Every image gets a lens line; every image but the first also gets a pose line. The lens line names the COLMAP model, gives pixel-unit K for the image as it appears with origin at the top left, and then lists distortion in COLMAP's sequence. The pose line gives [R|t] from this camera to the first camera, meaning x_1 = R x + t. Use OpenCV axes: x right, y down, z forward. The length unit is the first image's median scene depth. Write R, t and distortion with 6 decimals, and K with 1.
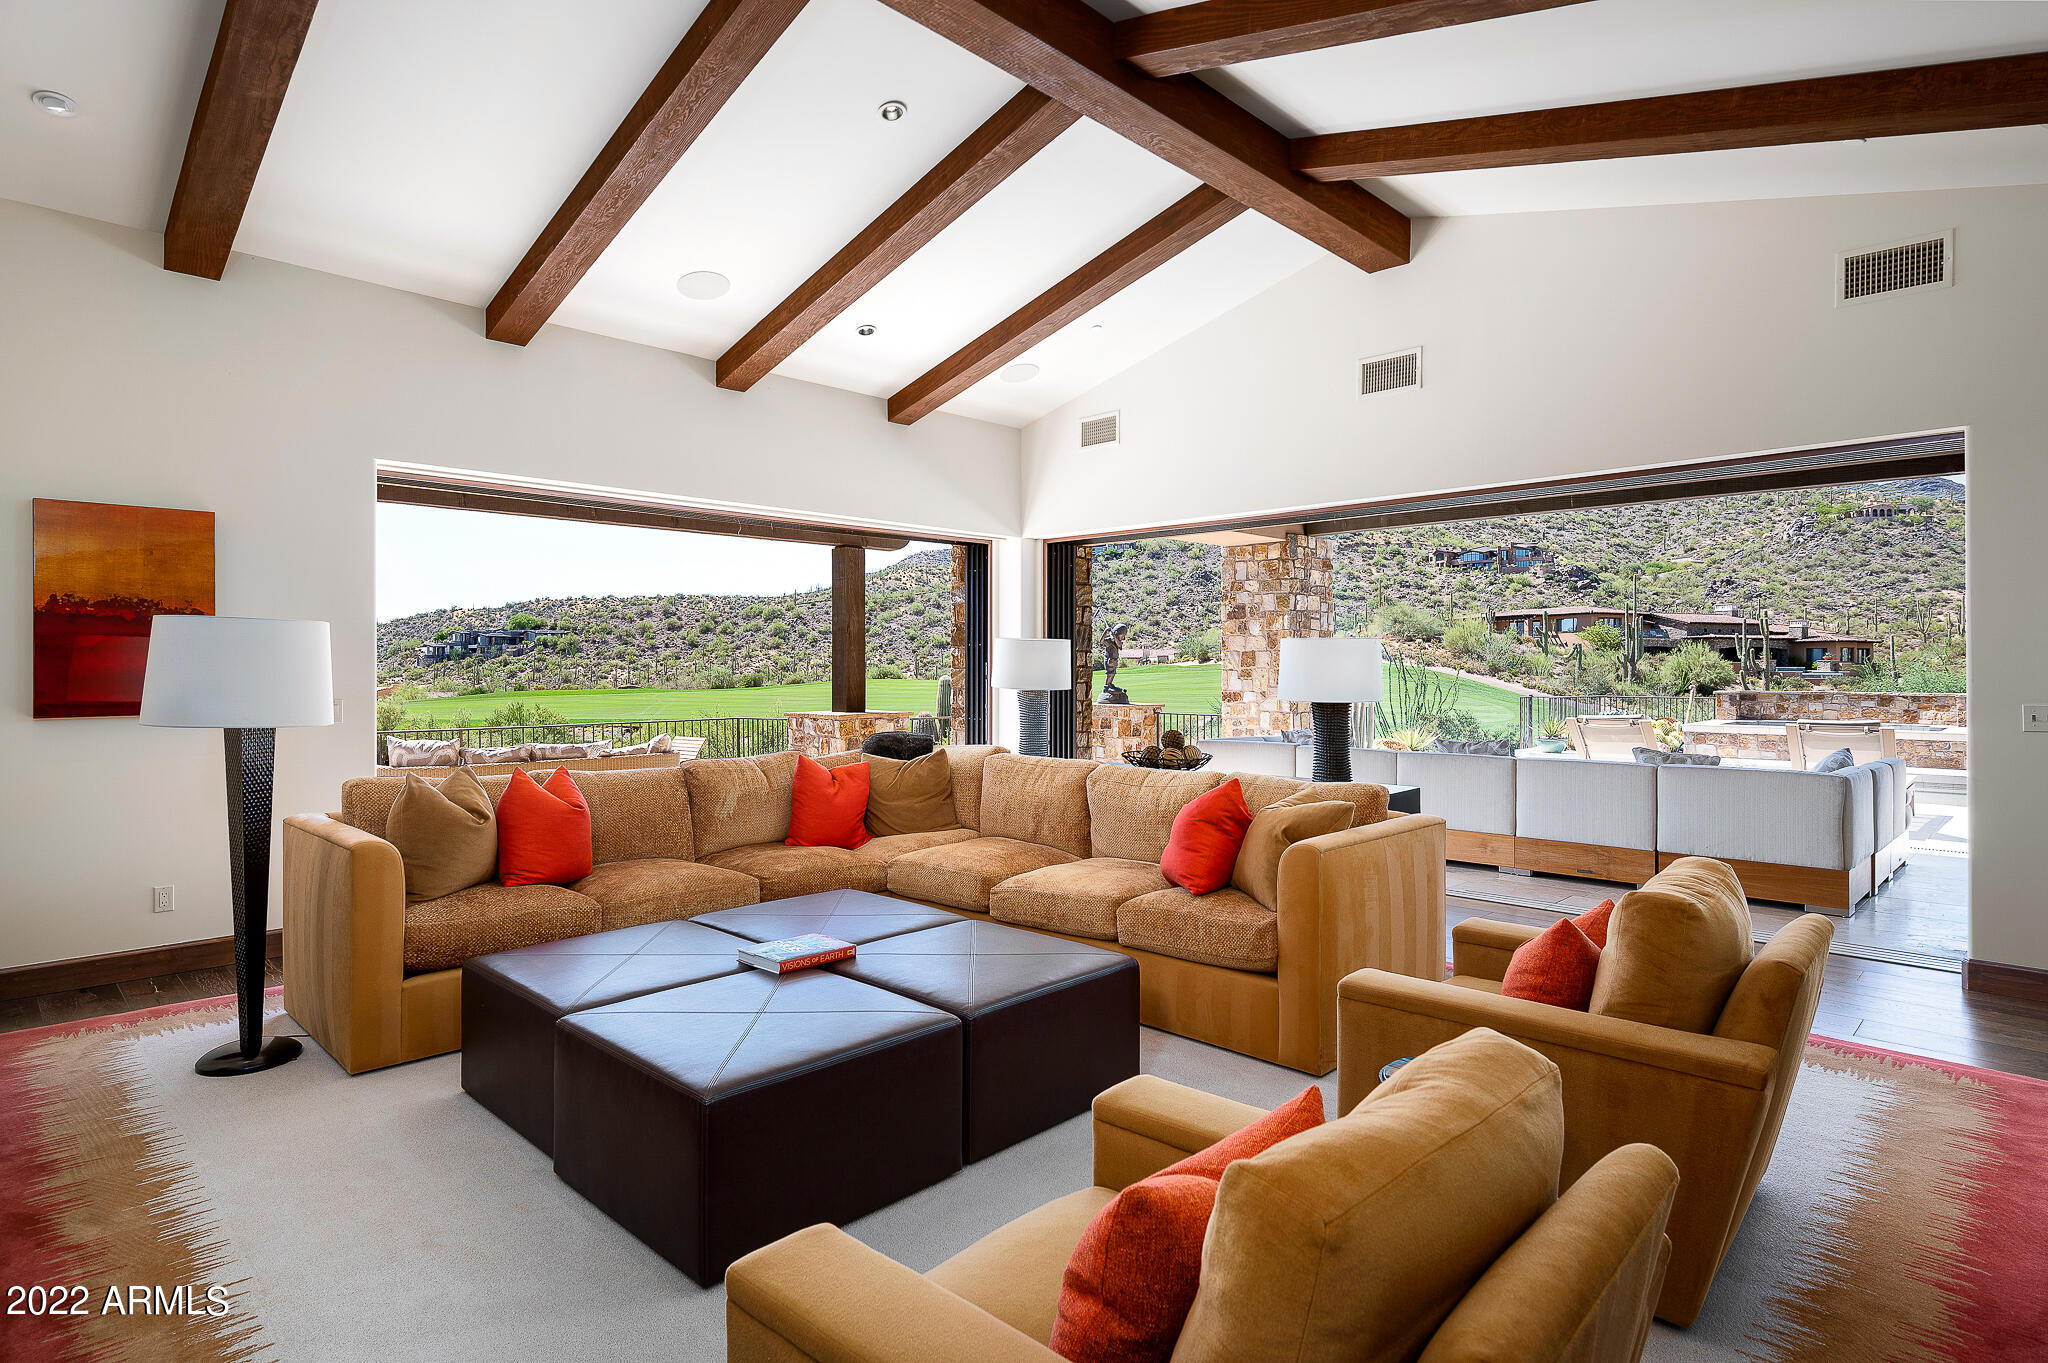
lens RADIAL K [[1070.3, 0, 1006.3], [0, 1070.3, 677.3], [0, 0, 1]] dist [-0.001336, -0.000328]
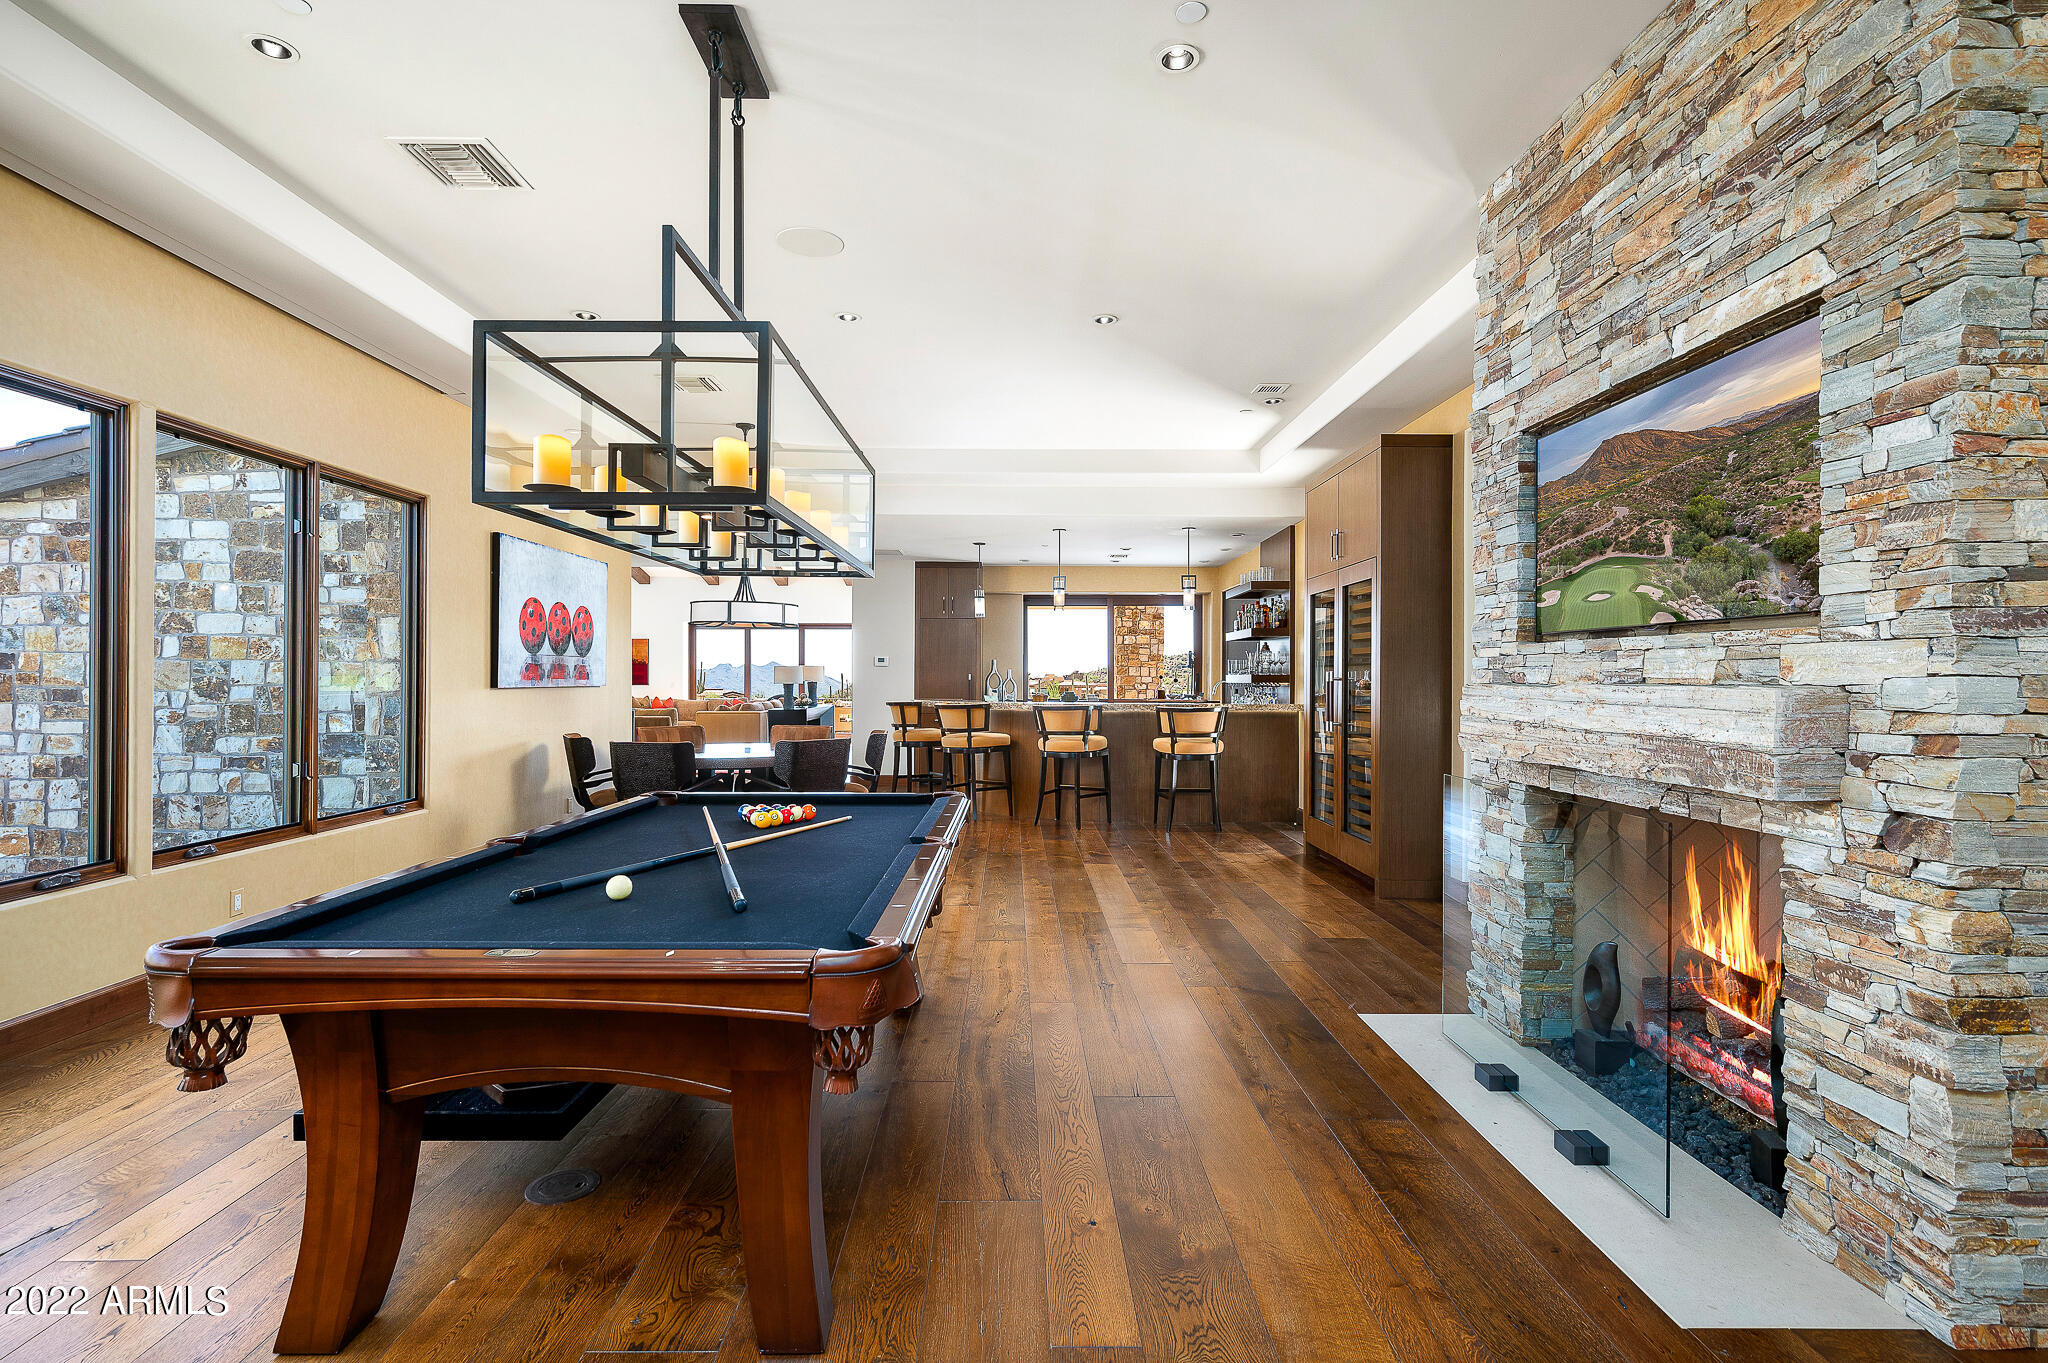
lens RADIAL K [[995.9, 0, 1024.0], [0, 995.9, 681.5], [0, 0, 1]] dist [-0.001383, -0.000187]
pose [[0.713988, 0.003614, -0.700149, 0.133596], [-0.007577, 0.999968, -0.002564, 0.000736], [0.700117, 0.007136, 0.713992, -0.033747]]
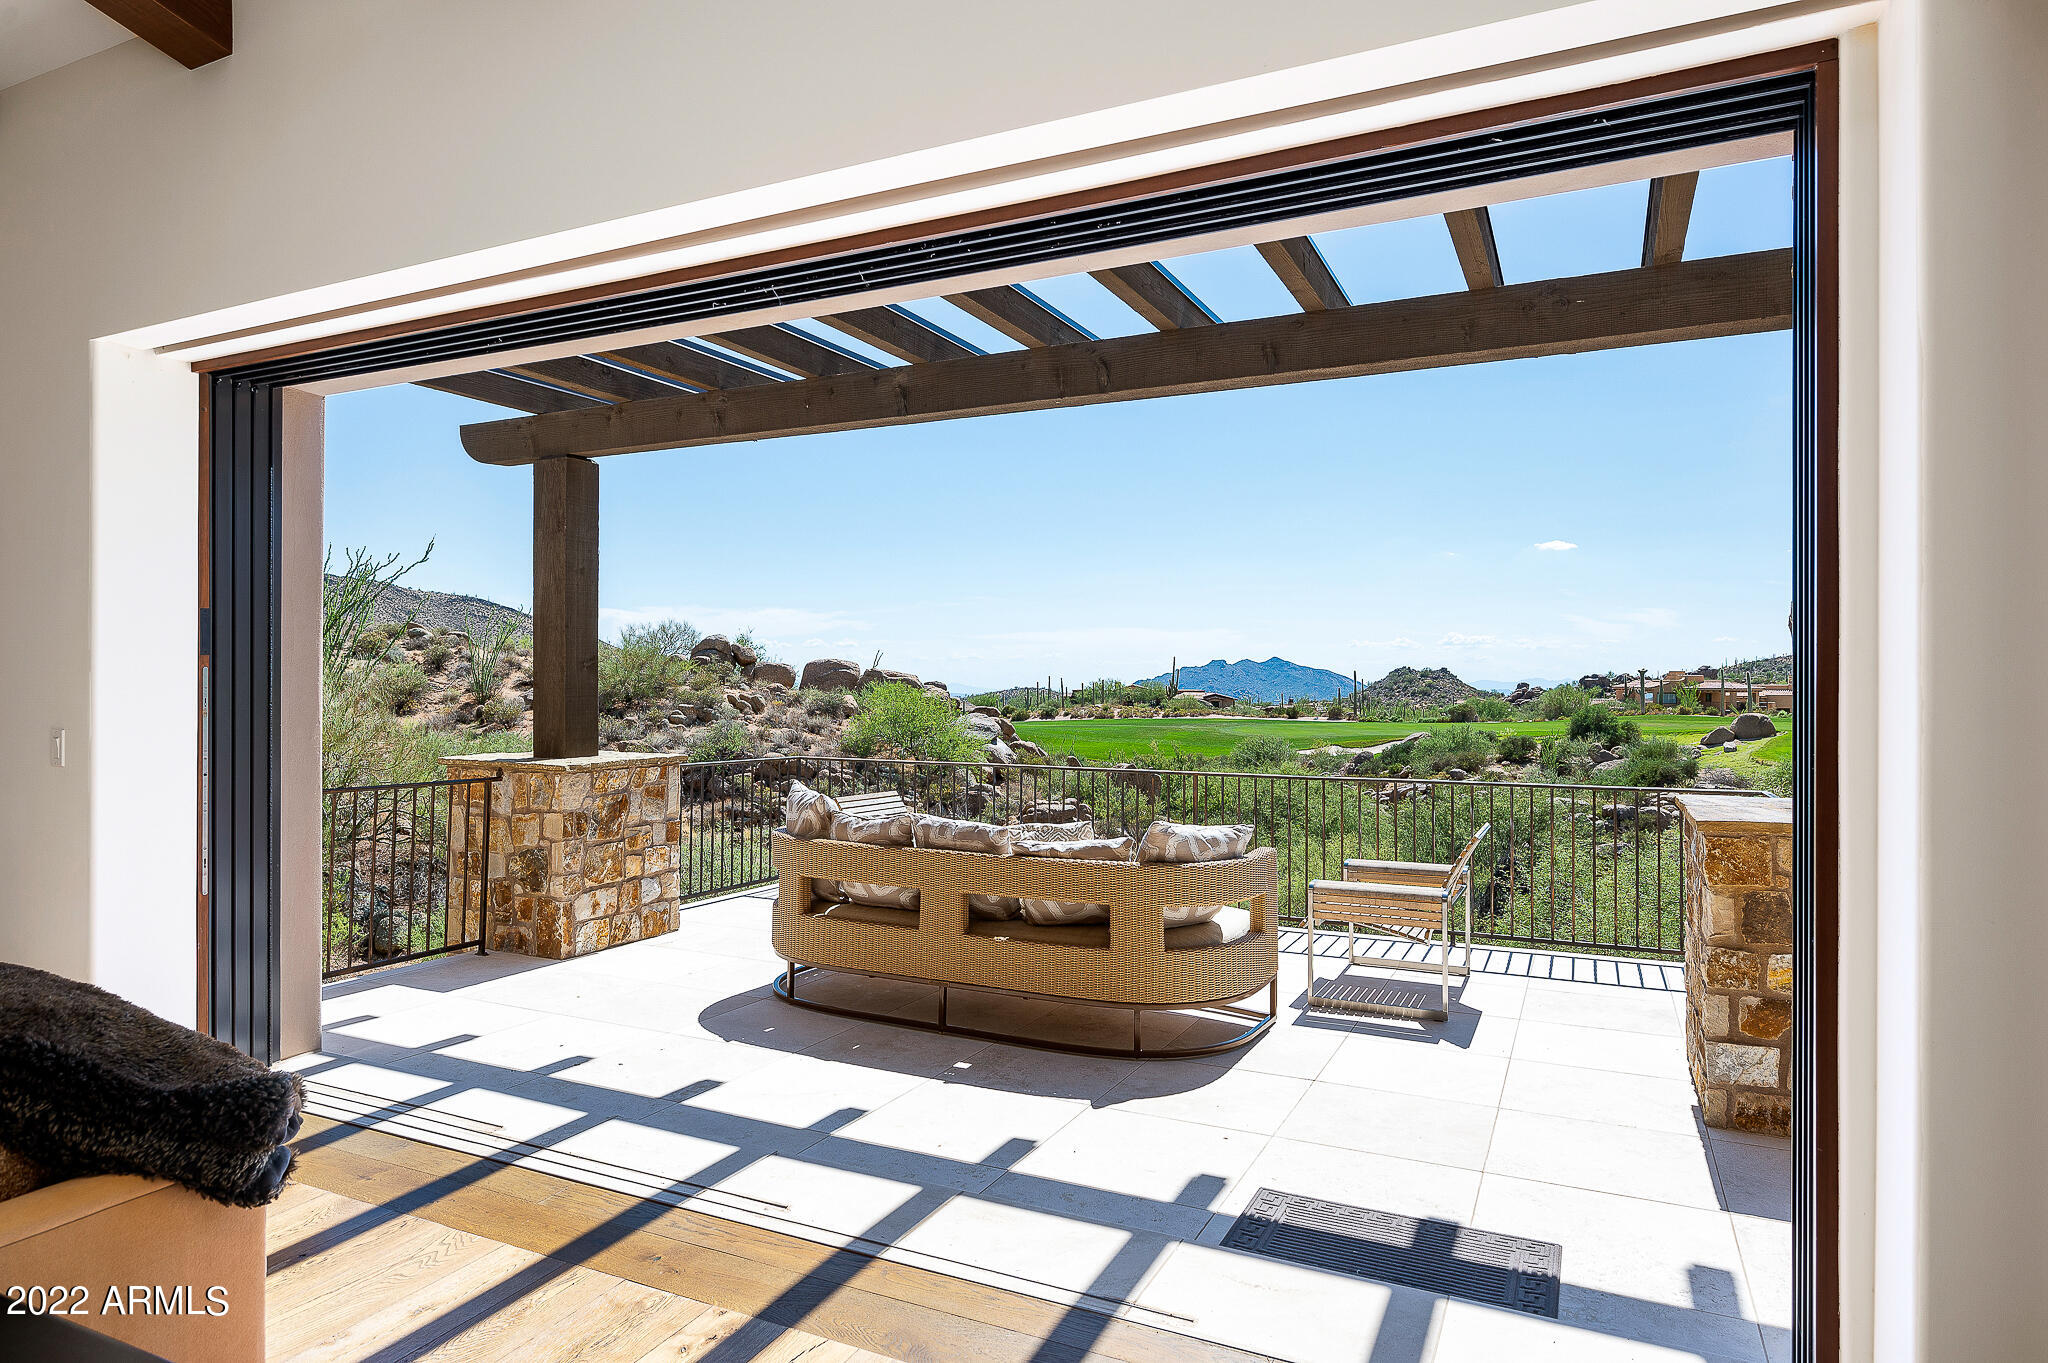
lens RADIAL K [[1184.7, 0, 1016.7], [0, 1184.7, 672.9], [0, 0, 1]] dist [-0.001538, -0.000467]
pose [[0.329290, -0.002201, -0.944226, 0.010959], [-0.007908, 0.999956, -0.005089, -0.000622], [0.944196, 0.009142, 0.329258, 0.059709]]
